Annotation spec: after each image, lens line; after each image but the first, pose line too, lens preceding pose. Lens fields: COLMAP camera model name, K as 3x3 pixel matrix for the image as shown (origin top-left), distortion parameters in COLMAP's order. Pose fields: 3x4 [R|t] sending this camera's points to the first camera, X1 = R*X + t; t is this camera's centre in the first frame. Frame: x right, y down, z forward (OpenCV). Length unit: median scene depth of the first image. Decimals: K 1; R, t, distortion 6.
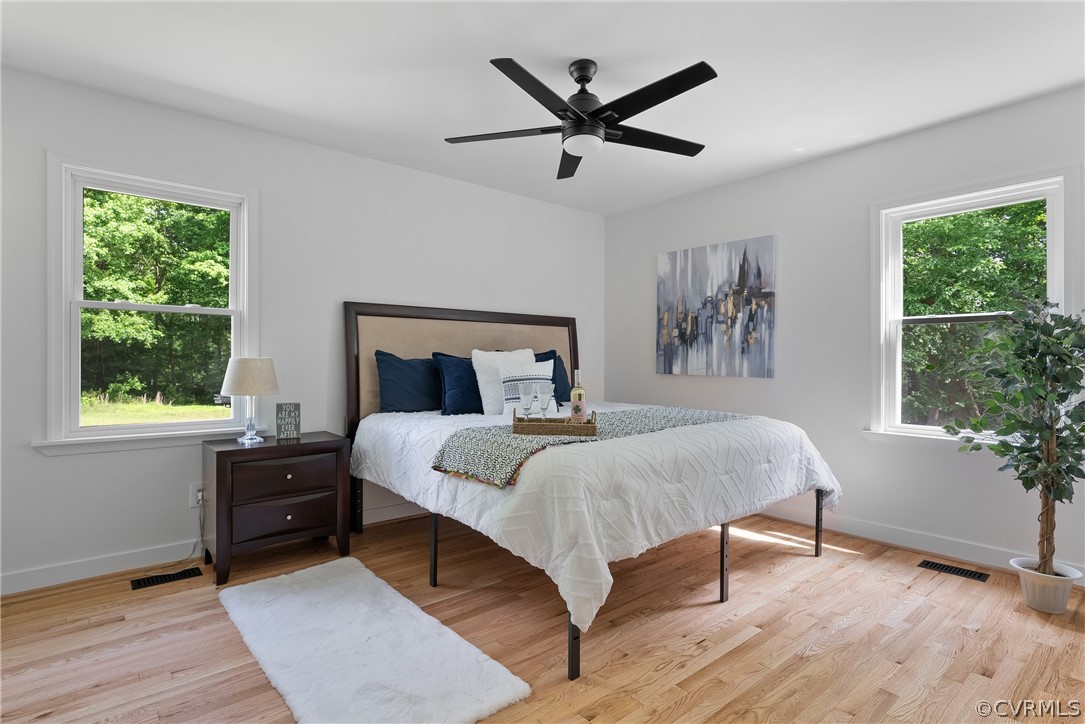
lens RADIAL K [[549.9, 0, 545.8], [0, 549.9, 363.3], [0, 0, 1]] dist [-0.005533, -0.001359]
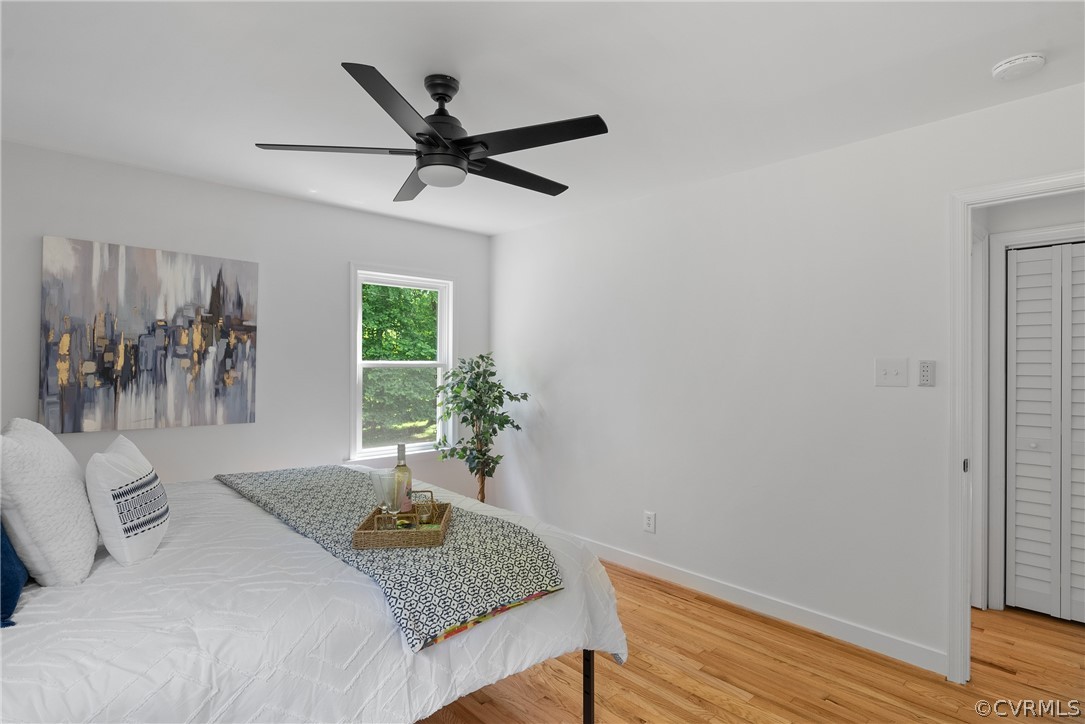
lens RADIAL K [[549.9, 0, 546.8], [0, 549.9, 362.4], [0, 0, 1]] dist [-0.005533, -0.001359]
pose [[-0.067991, -0.002409, 0.997683, -0.479181], [0.000825, 0.999997, 0.002471, -0.068108], [-0.997686, 0.000991, -0.067989, 0.550254]]
